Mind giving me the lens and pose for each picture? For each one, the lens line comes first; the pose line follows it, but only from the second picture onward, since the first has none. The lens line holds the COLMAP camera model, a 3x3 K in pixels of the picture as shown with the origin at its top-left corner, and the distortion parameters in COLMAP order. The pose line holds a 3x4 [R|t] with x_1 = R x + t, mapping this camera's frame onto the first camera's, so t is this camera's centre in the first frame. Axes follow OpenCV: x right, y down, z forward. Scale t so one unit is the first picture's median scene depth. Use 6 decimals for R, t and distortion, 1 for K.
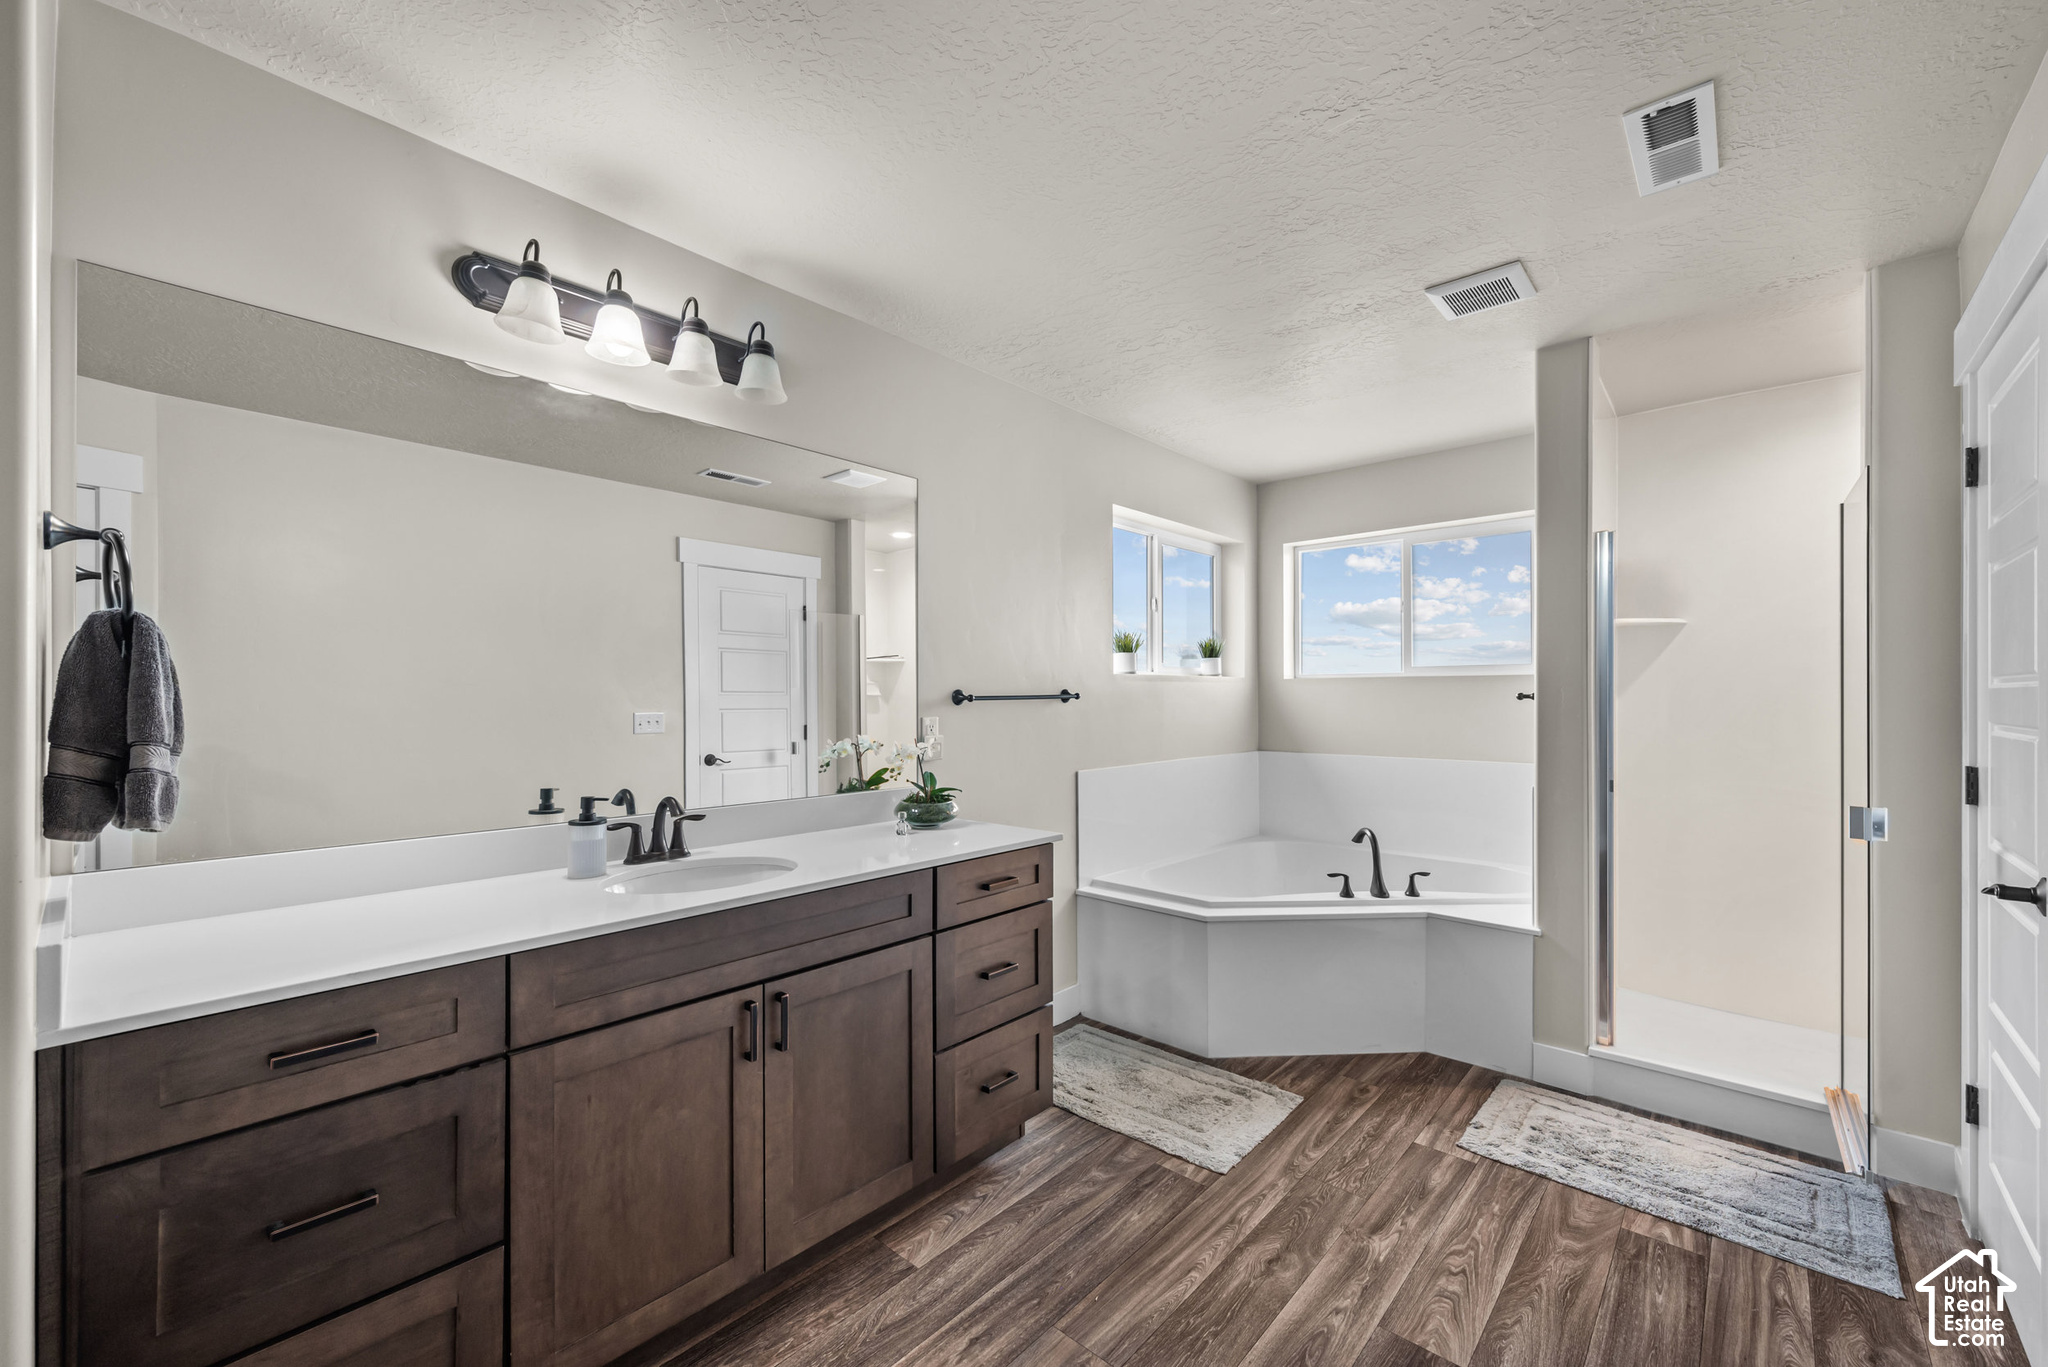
lens RADIAL K [[825.3, 0, 1008.4], [0, 825.3, 698.3], [0, 0, 1]] dist [-0.000949, -0.000188]
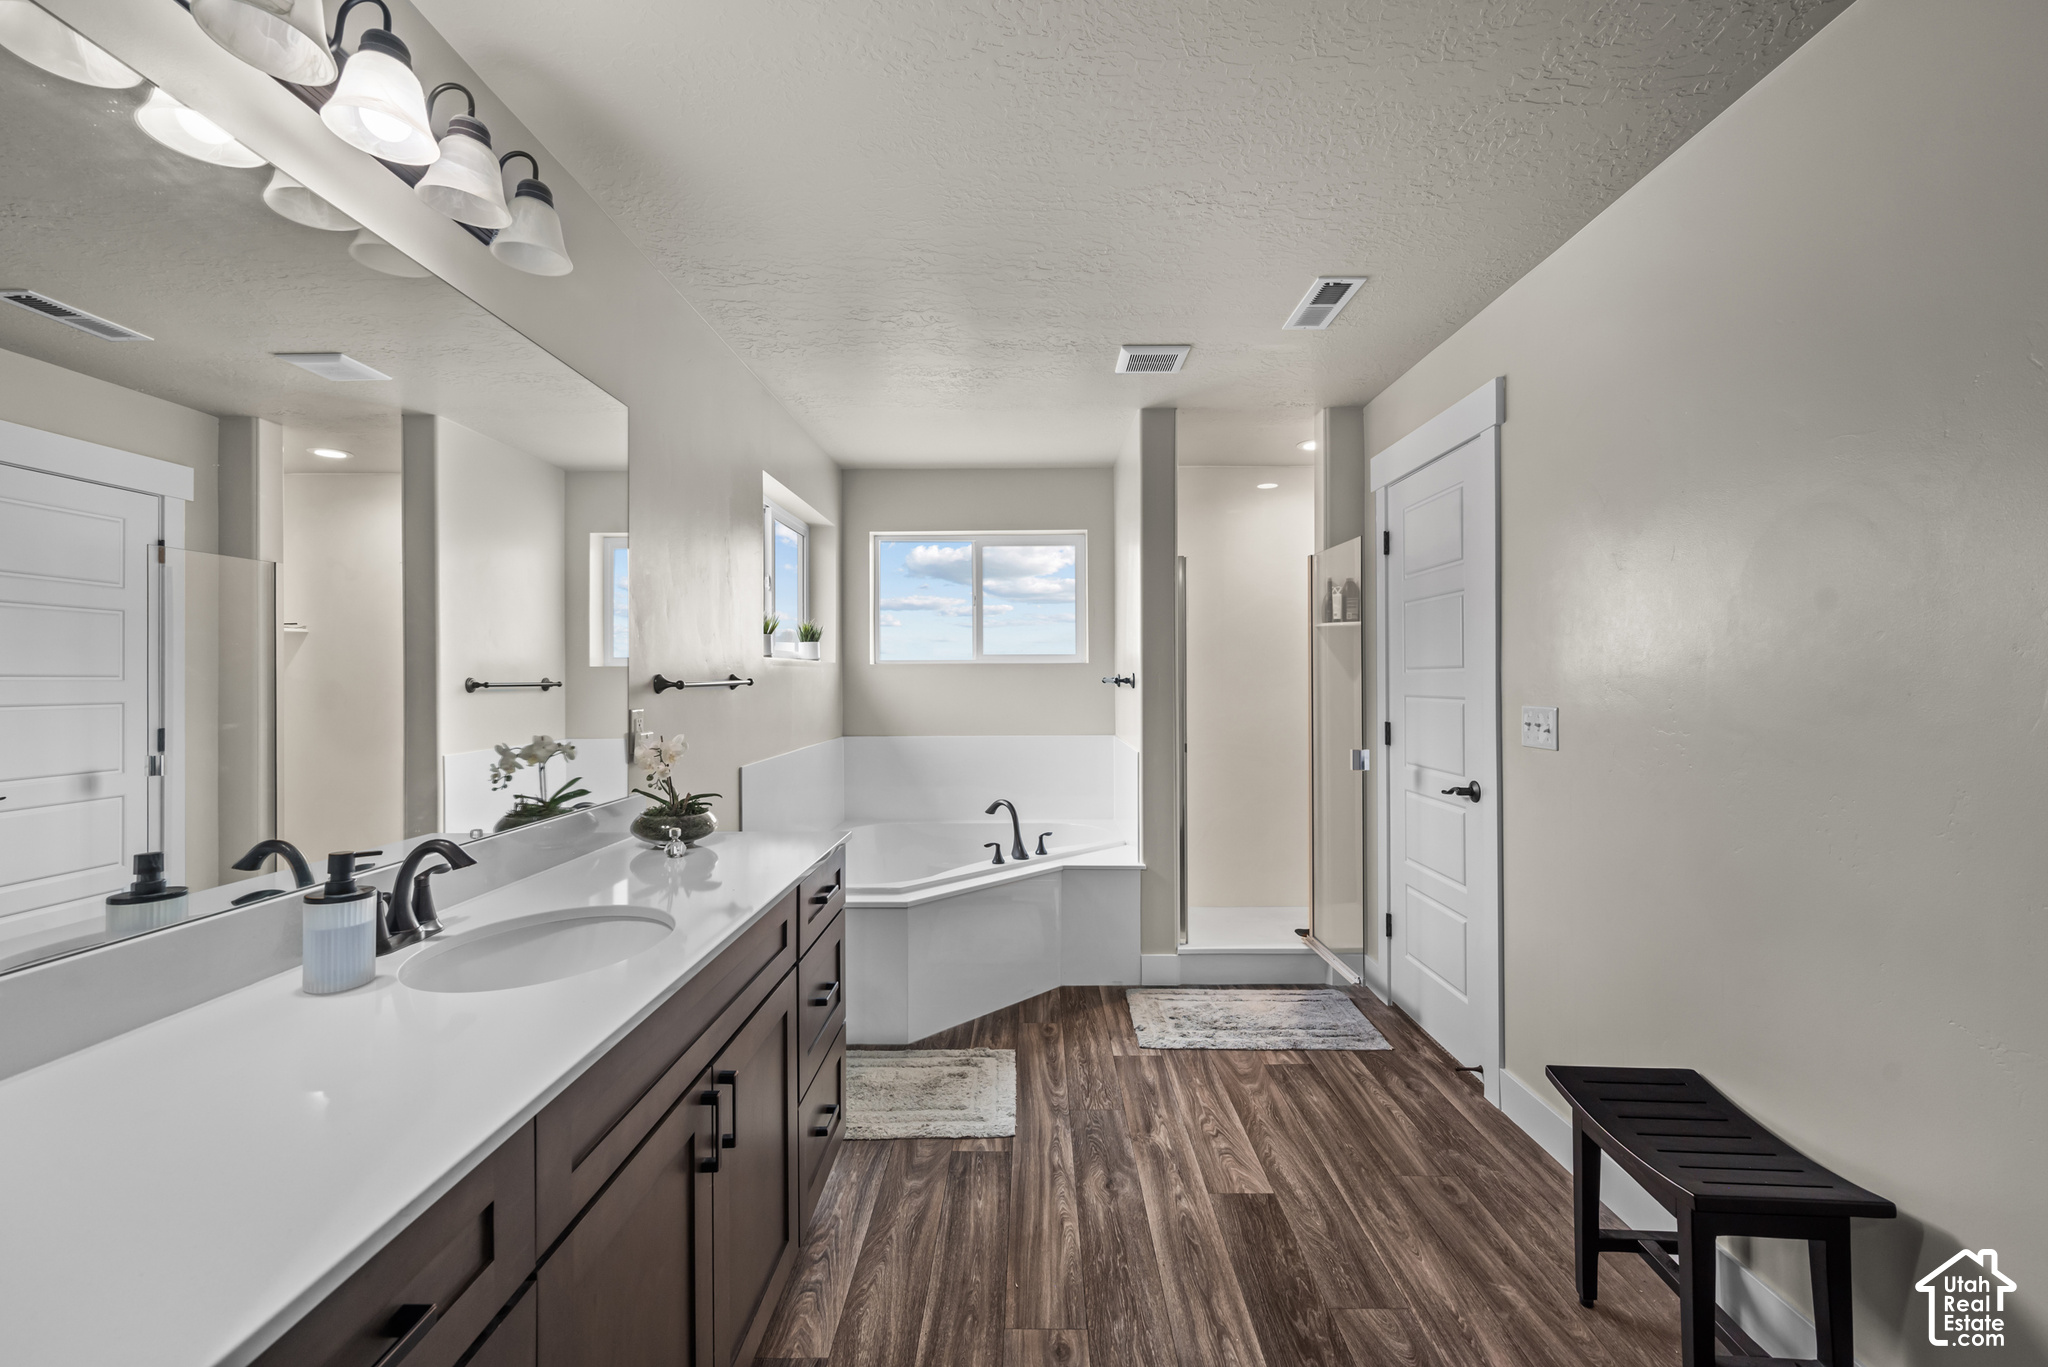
lens RADIAL K [[860.3, 0, 1026.1], [0, 860.3, 673.8], [0, 0, 1]] dist [-0.001519, -0.001176]
pose [[0.741145, 0.002827, 0.671339, -0.430921], [0.004414, 0.999949, -0.009084, -0.002126], [-0.671330, 0.009695, 0.741095, 0.158015]]
